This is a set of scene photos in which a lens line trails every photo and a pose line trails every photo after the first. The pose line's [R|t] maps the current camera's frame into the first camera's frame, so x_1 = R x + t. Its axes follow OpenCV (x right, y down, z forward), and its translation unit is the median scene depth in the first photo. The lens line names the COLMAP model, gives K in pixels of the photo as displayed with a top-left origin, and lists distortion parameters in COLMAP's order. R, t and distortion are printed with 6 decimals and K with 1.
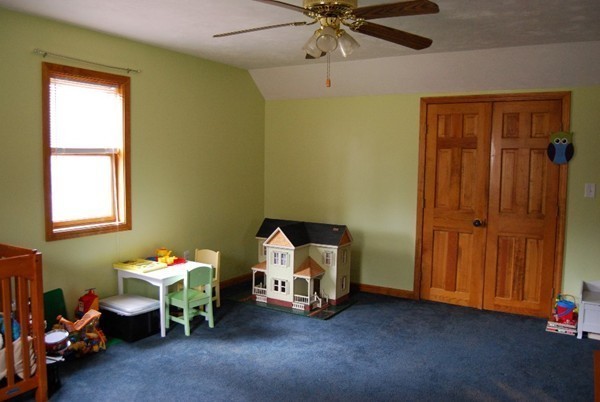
lens RADIAL K [[474.7, 0, 287.2], [0, 474.7, 199.0], [0, 0, 1]] dist [-0.070608, -0.003488]
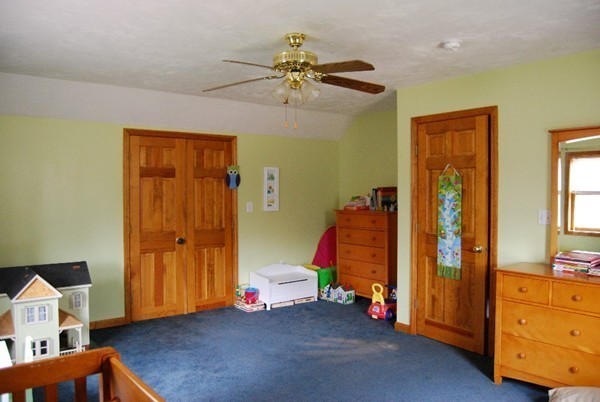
lens RADIAL K [[474.7, 0, 287.2], [0, 474.7, 199.0], [0, 0, 1]] dist [-0.070608, -0.003488]
pose [[0.373530, -0.036697, 0.926892, -0.573806], [0.079815, 0.996783, 0.007299, -0.039743], [-0.924178, 0.071253, 0.375257, 0.302217]]
